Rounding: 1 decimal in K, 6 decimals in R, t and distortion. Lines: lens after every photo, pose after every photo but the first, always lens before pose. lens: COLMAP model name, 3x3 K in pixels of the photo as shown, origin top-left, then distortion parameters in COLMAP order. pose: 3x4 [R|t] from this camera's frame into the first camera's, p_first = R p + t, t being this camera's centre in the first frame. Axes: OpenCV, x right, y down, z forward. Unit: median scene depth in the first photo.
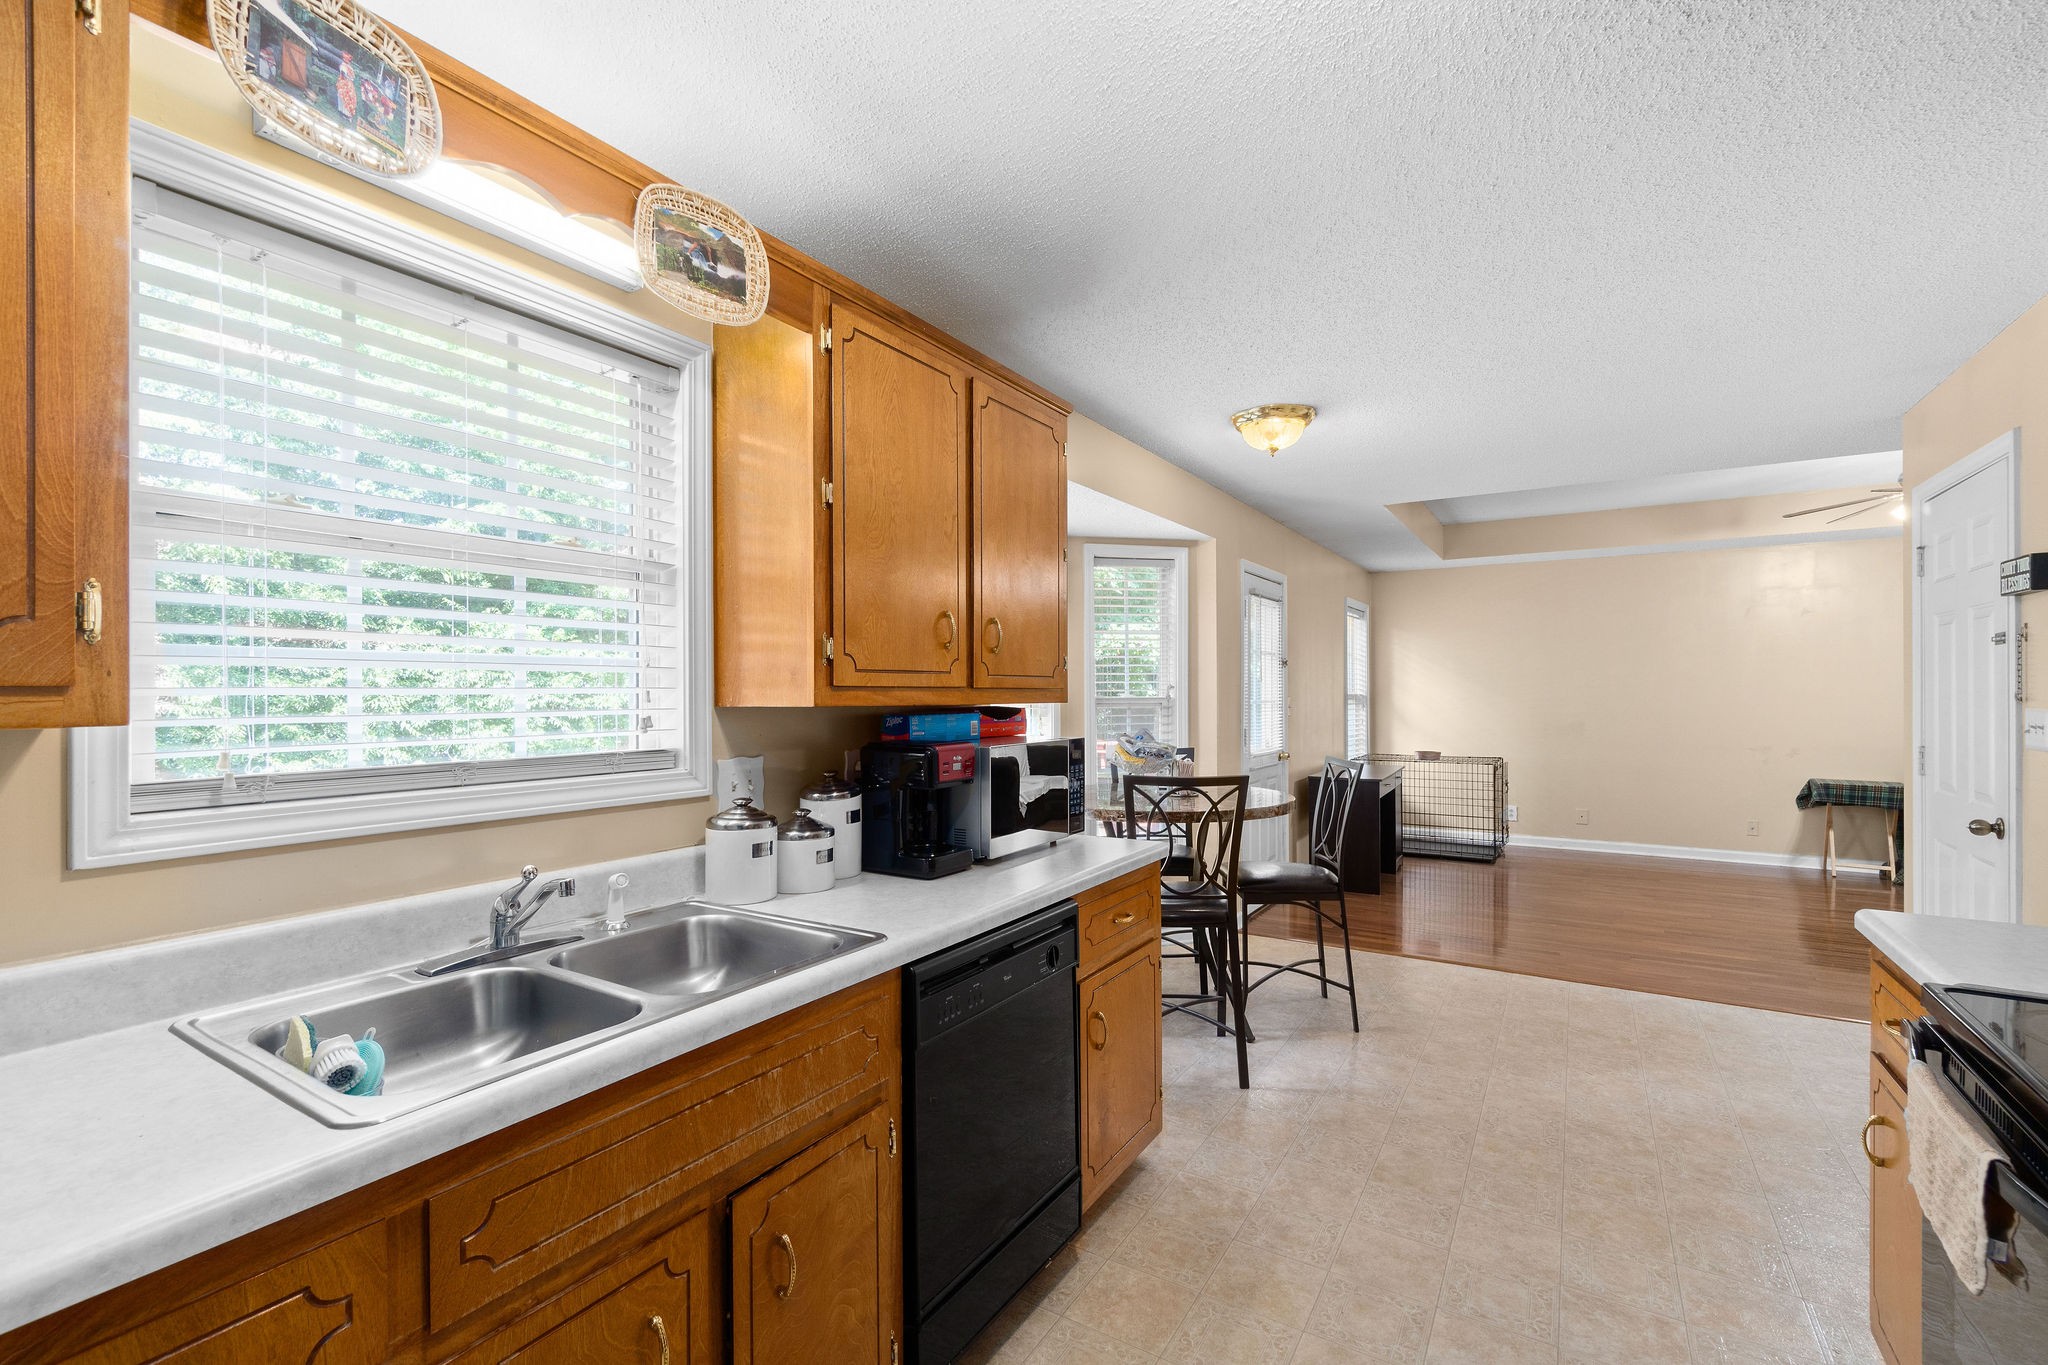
lens RADIAL K [[895.3, 0, 1024.0], [0, 895.3, 682.5], [0, 0, 1]] dist [0.001321, -0.000096]
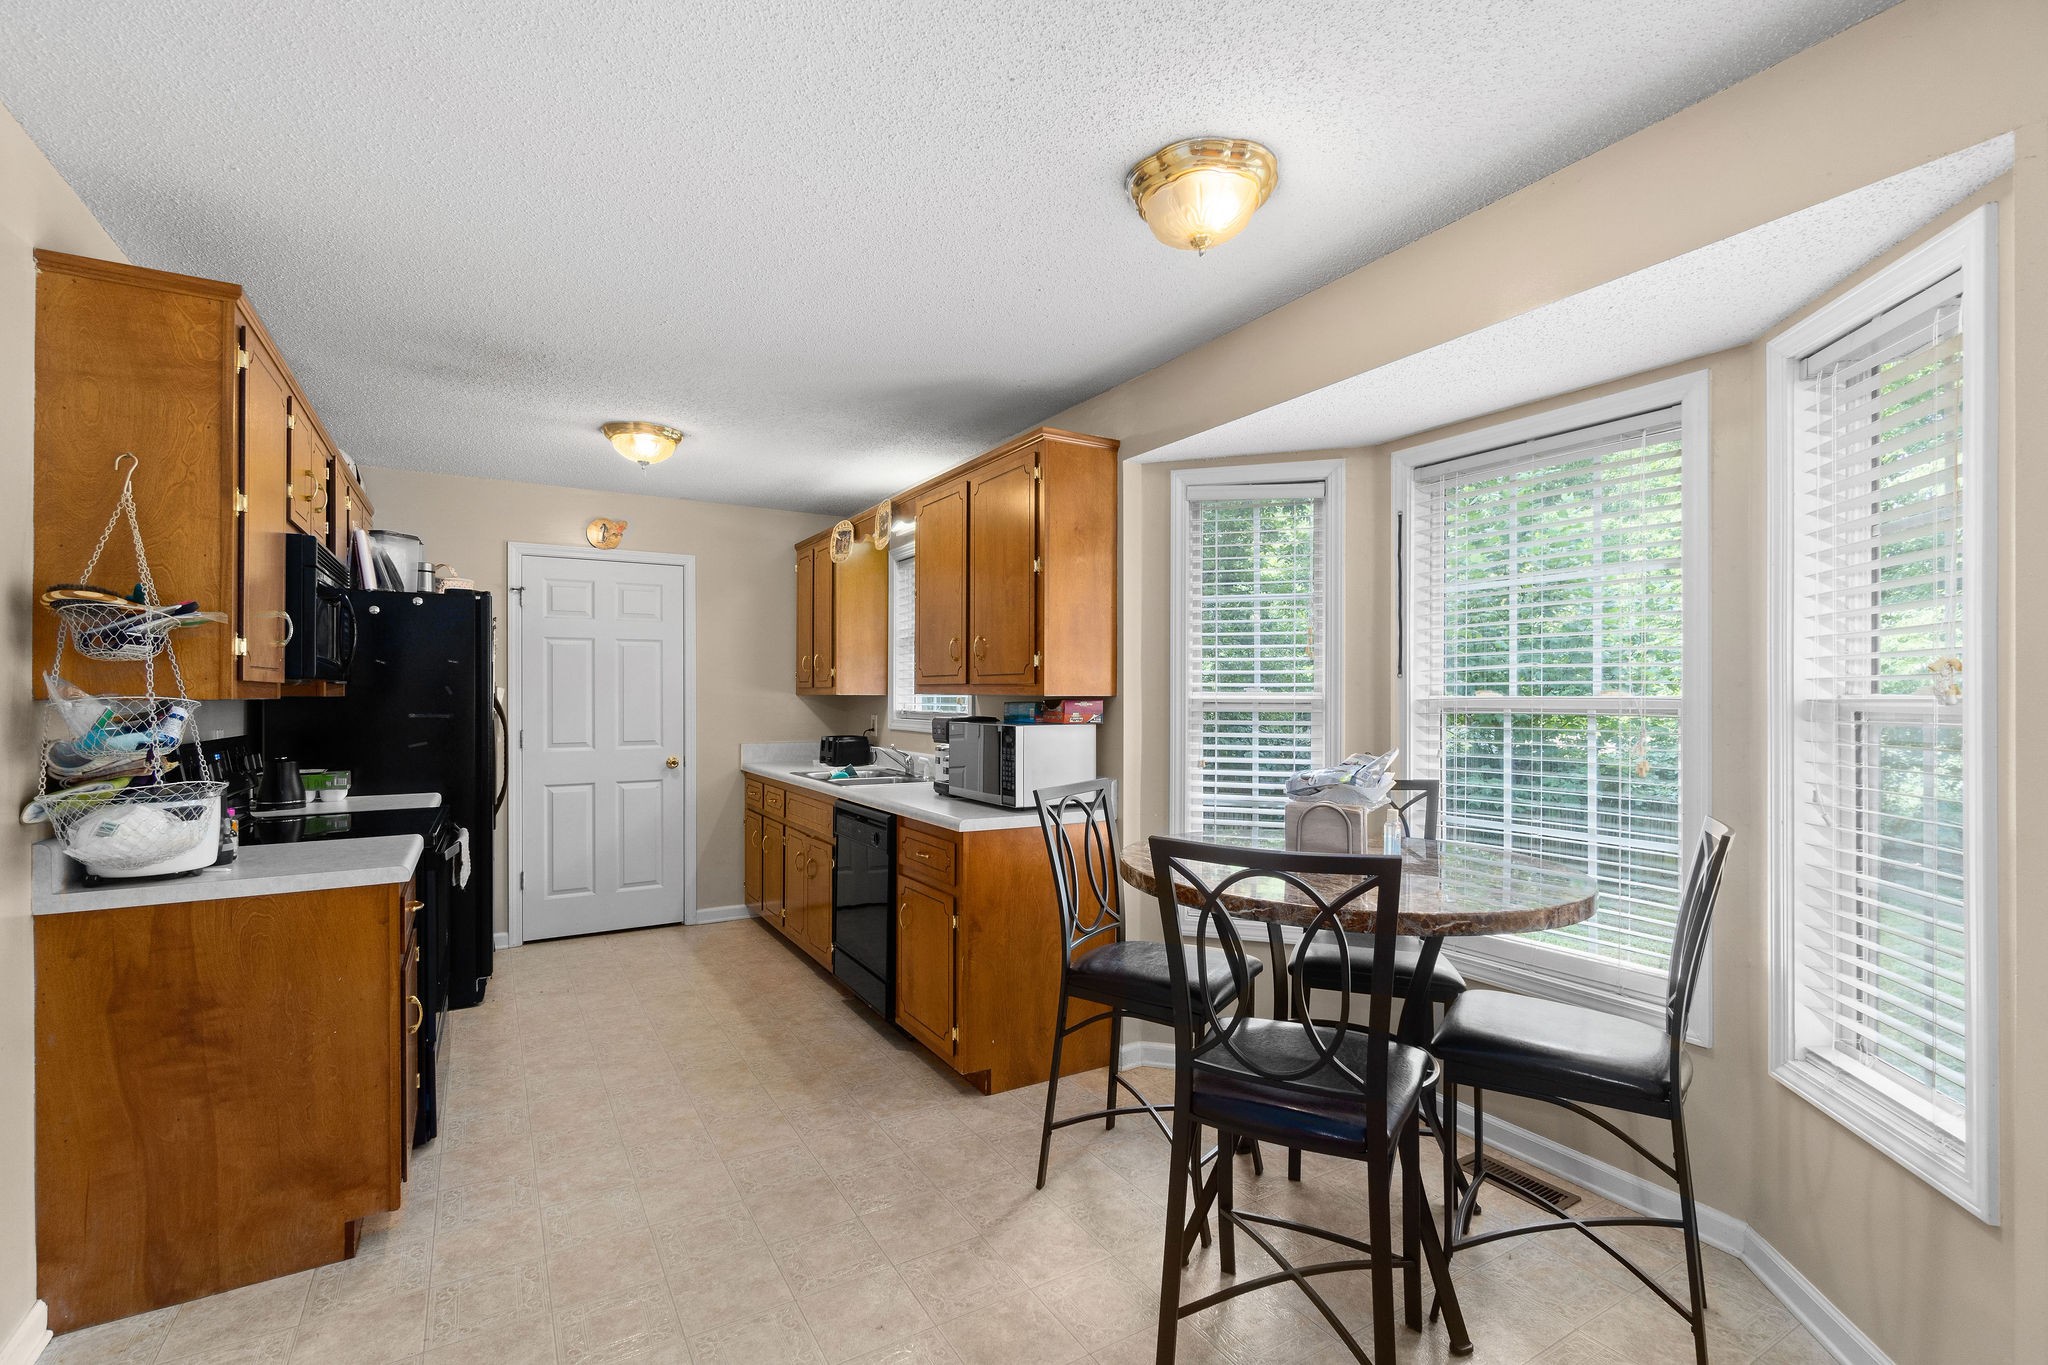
lens RADIAL K [[893.2, 0, 1015.1], [0, 893.2, 695.5], [0, 0, 1]] dist [-0.002124, -0.000762]
pose [[-0.463891, 0.006273, -0.885870, 1.064281], [0.009644, 0.999951, 0.002031, 0.019011], [0.885840, -0.007601, -0.463929, 1.504084]]
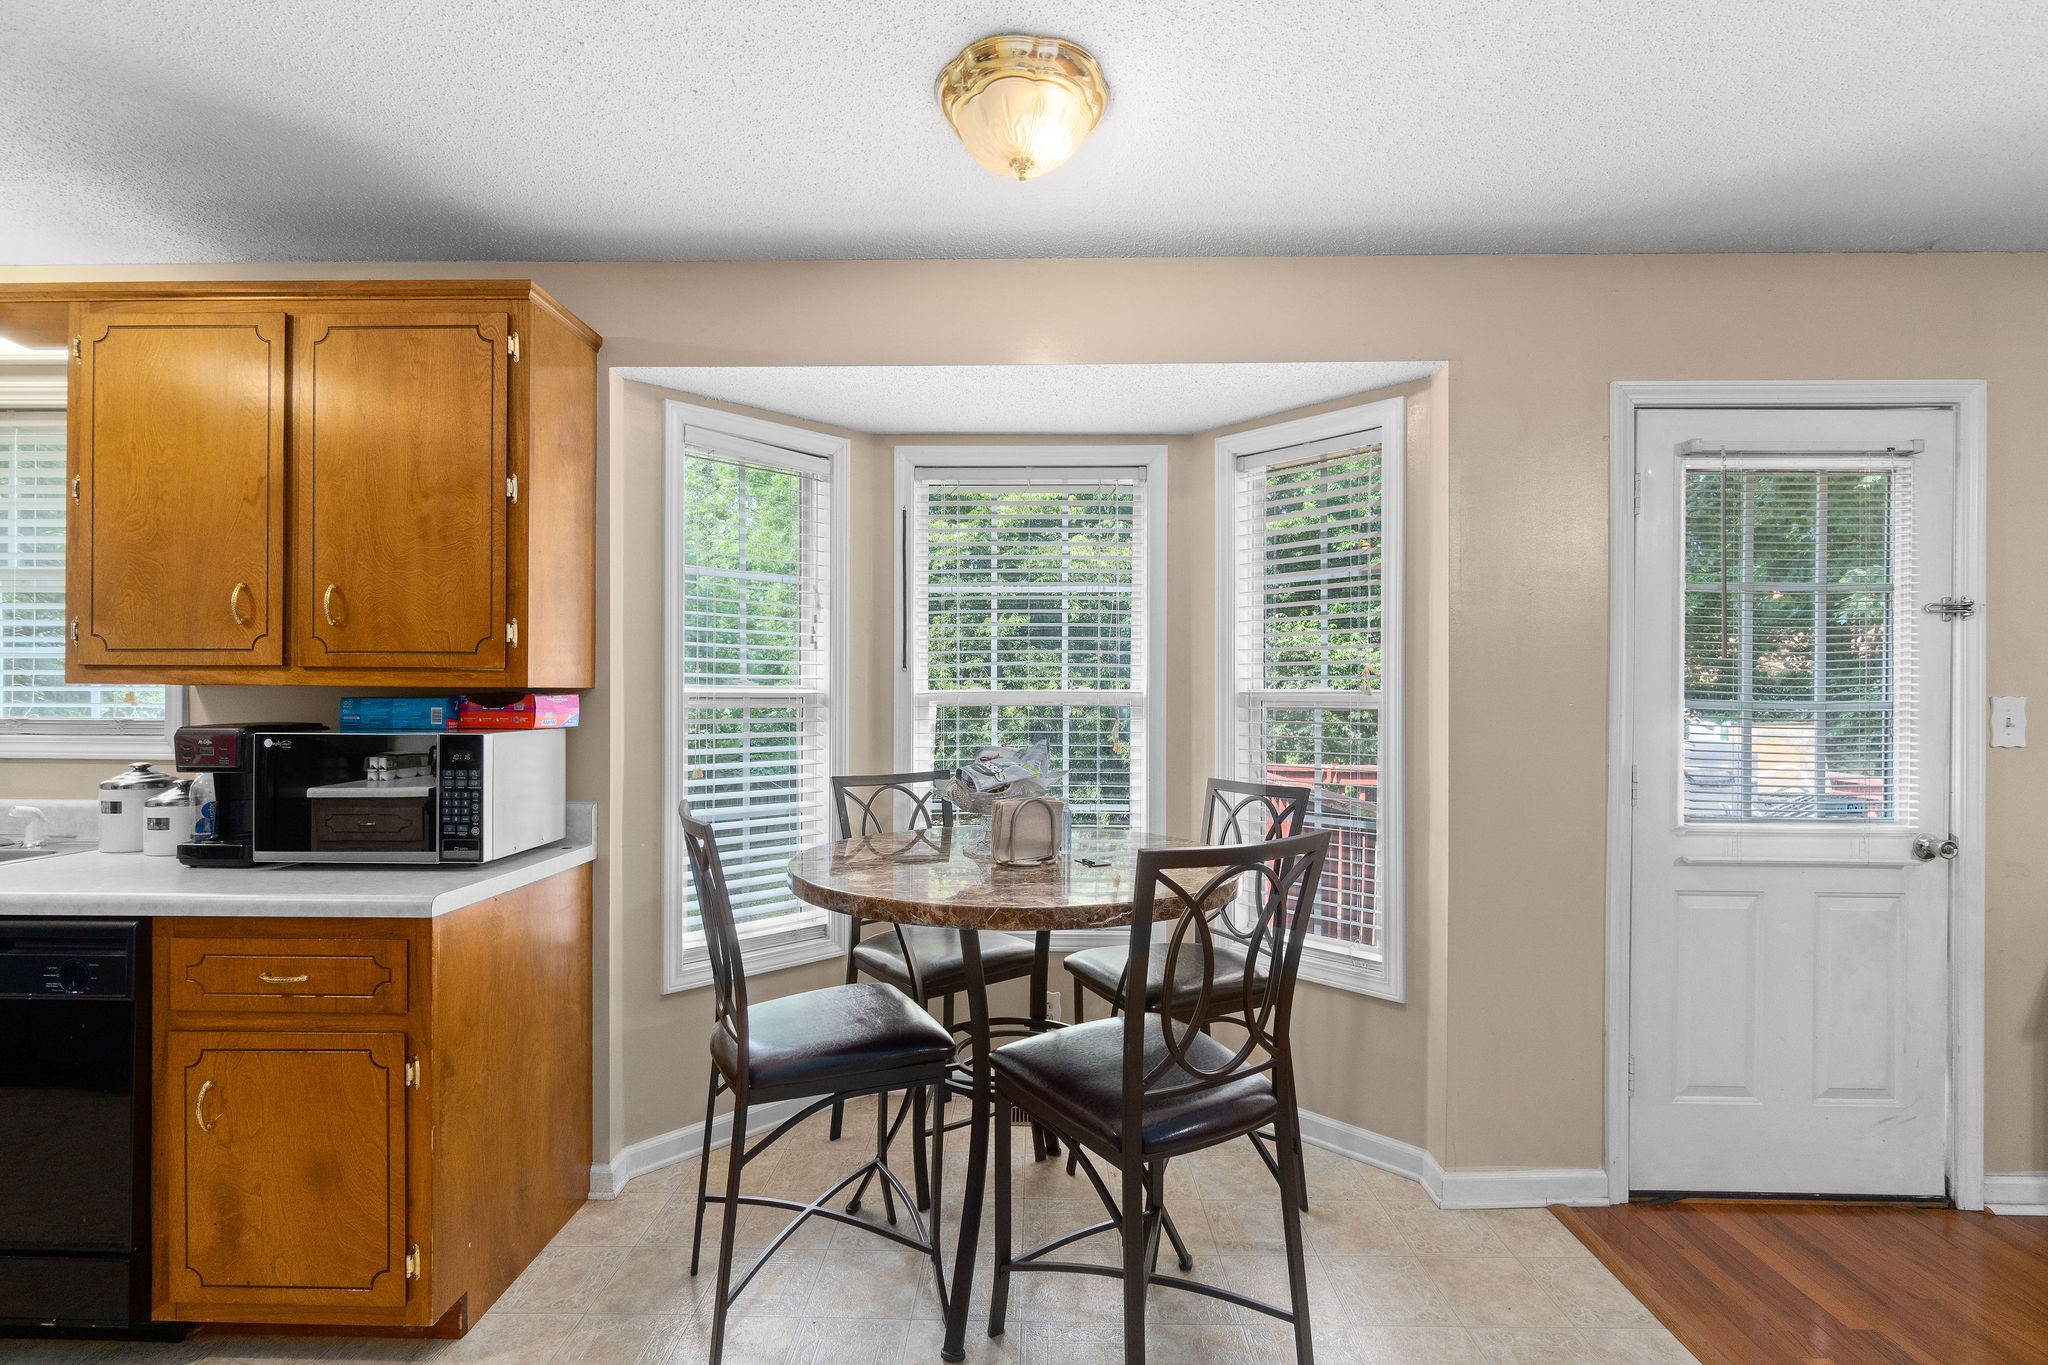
lens RADIAL K [[893.2, 0, 1015.1], [0, 893.2, 695.5], [0, 0, 1]] dist [-0.002124, -0.000762]
pose [[0.506340, 0.007454, -0.862302, 0.896536], [0.001127, 0.999956, 0.009306, 0.022818], [0.862333, -0.005684, 0.506310, 0.983926]]
